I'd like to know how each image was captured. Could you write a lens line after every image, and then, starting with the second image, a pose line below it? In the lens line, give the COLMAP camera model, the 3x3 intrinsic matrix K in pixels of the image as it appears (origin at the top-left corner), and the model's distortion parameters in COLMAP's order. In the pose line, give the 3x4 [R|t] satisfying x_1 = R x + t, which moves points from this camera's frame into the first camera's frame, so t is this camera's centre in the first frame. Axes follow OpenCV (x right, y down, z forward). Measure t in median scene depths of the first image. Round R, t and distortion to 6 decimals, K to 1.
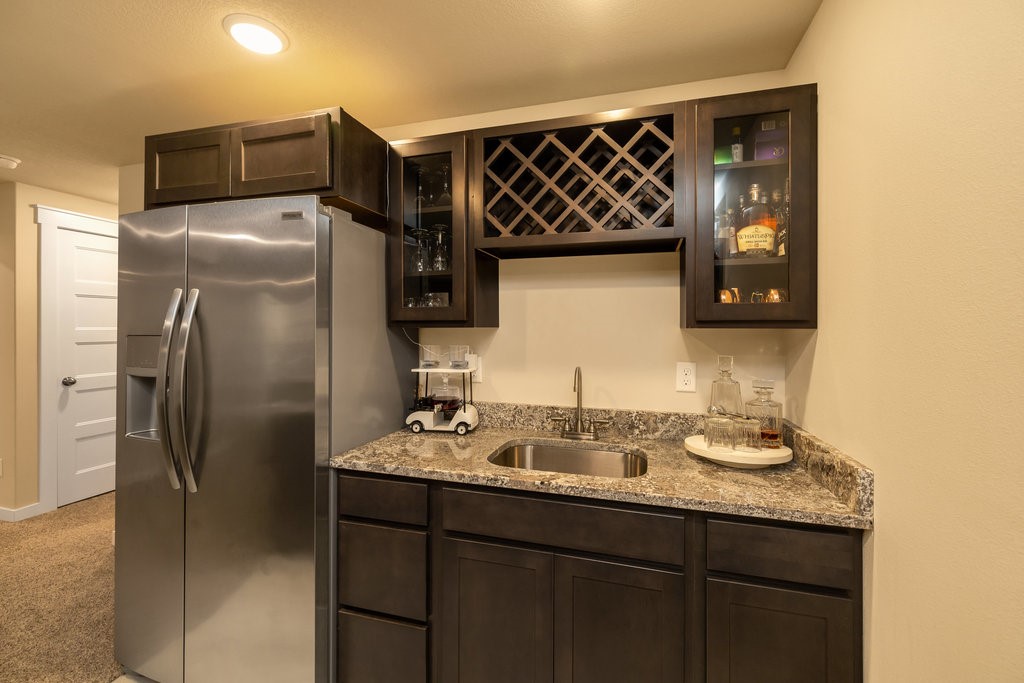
lens RADIAL K [[438.7, 0, 518.0], [0, 438.7, 327.0], [0, 0, 1]] dist [0.003308, -0.000487]
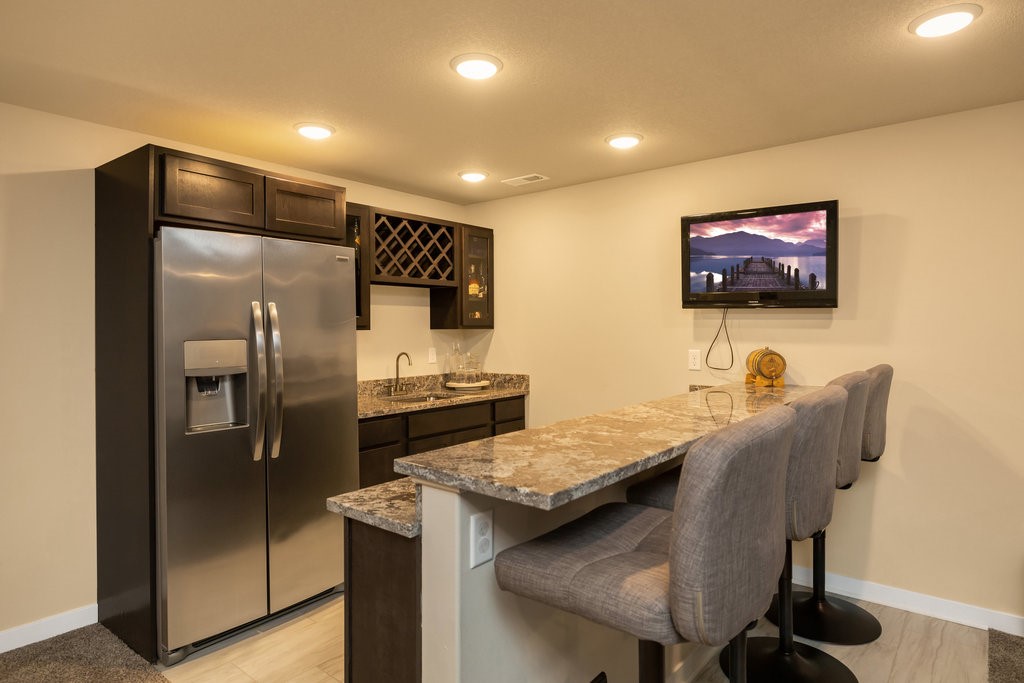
lens RADIAL K [[588.4, 0, 511.3], [0, 588.4, 333.2], [0, 0, 1]] dist [-0.005584, -0.000914]
pose [[0.386821, -0.016575, 0.922006, -2.078488], [0.010750, 0.999852, 0.013464, -0.012990], [-0.922092, 0.004703, 0.386941, -0.328769]]
